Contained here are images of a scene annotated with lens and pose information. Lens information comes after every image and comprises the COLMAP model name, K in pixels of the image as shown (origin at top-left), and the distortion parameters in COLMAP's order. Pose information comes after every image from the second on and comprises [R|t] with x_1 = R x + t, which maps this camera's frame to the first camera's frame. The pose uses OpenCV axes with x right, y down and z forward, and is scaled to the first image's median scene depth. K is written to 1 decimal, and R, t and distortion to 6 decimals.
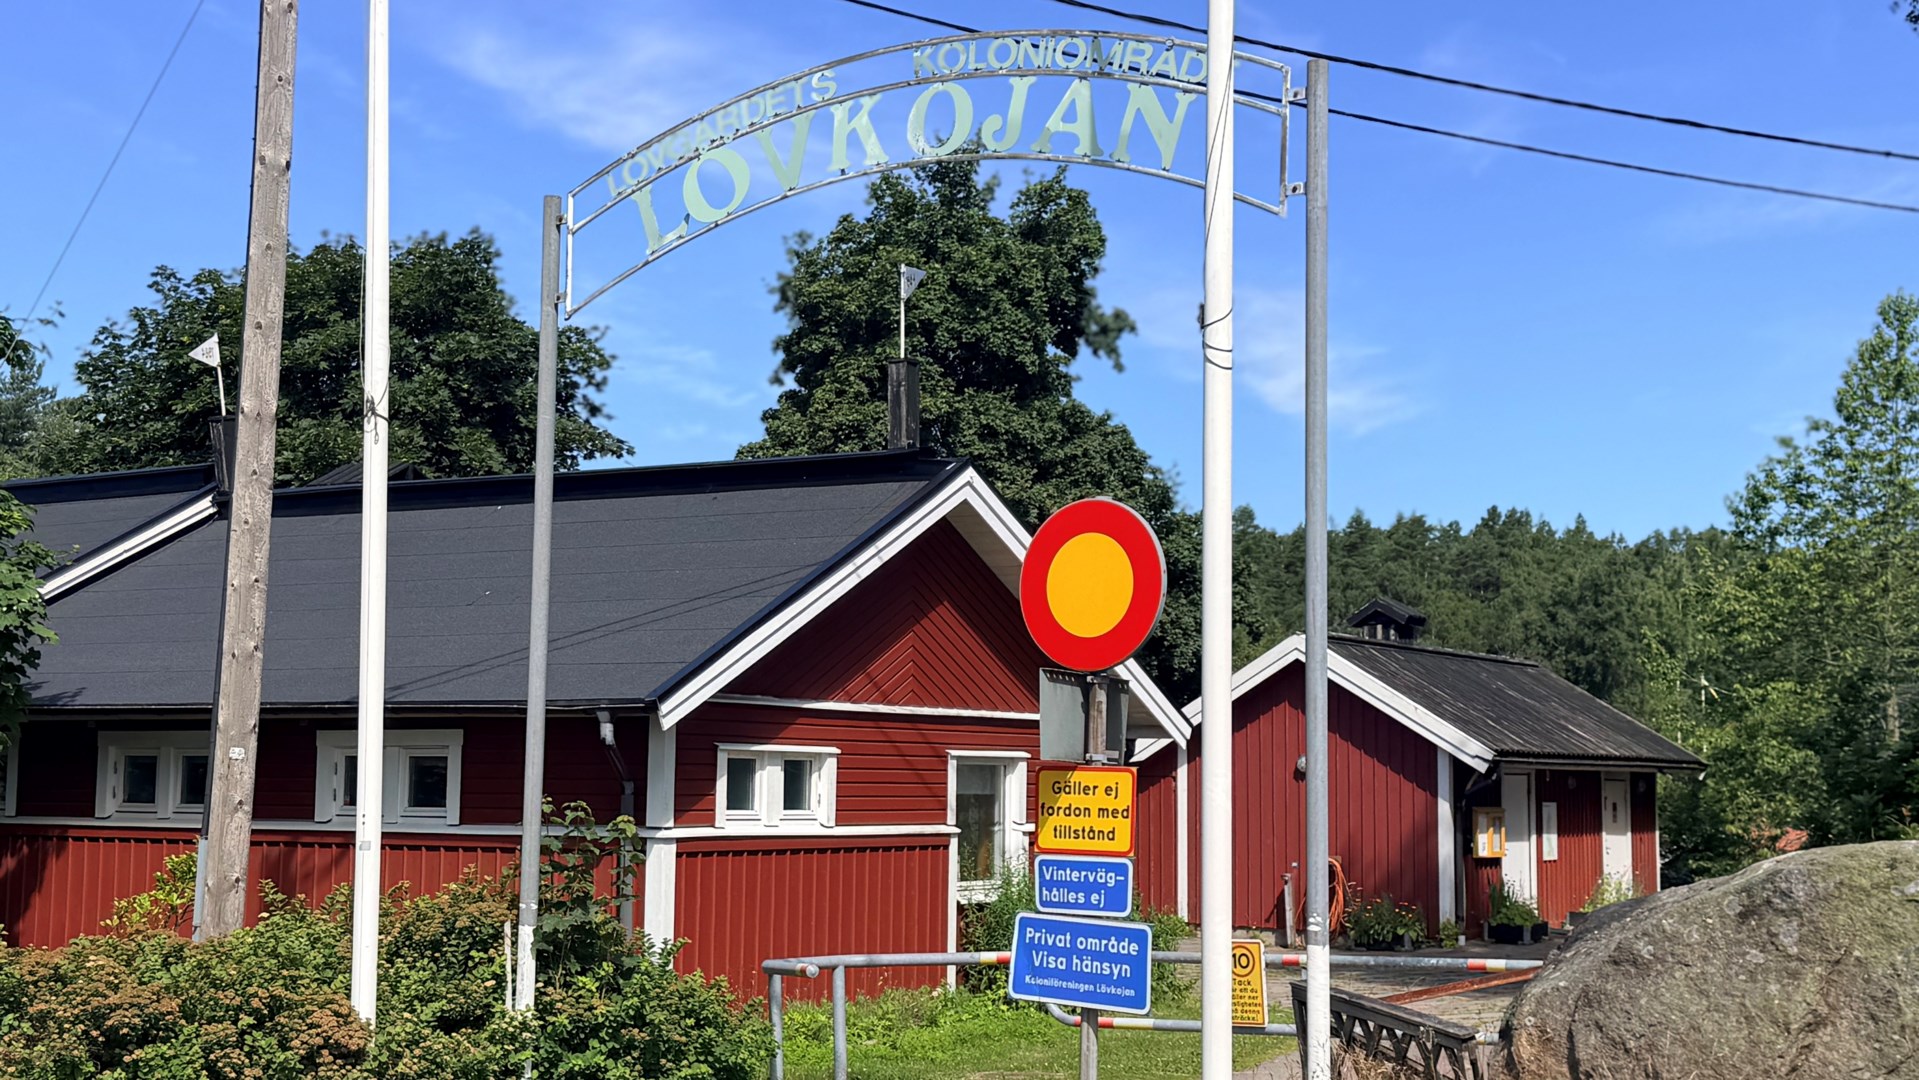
lens RADIAL K [[2735.2, 0, 961.9], [0, 2735.2, 530.2], [0, 0, 1]] dist [0.194259, 0.000000]
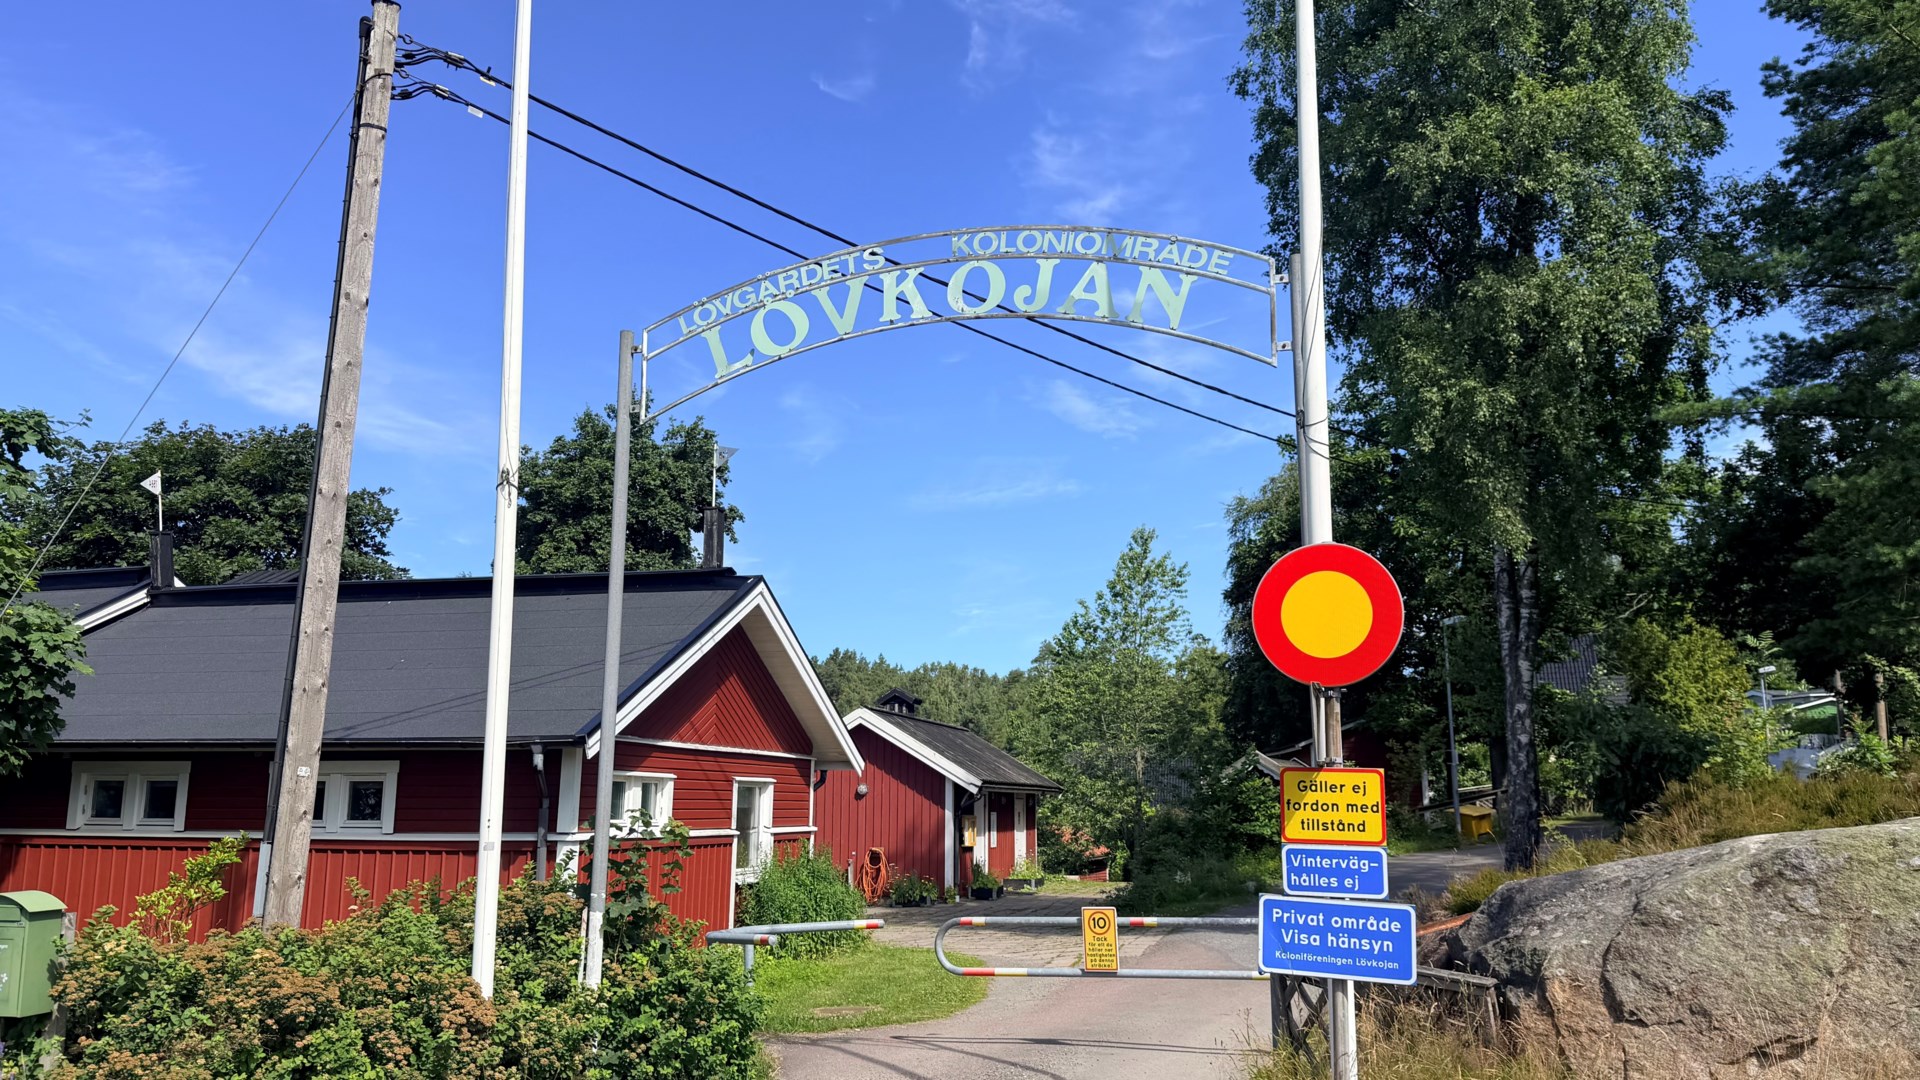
lens RADIAL K [[1543.9, 0, 1025.2], [0, 1543.9, 515.1], [0, 0, 1]] dist [0.085021, -0.094936]
pose [[0.950148, 0.052961, 0.307267, -0.179074], [-0.023947, 0.994953, -0.097441, 0.028434], [-0.310877, 0.085225, 0.946622, 0.247403]]
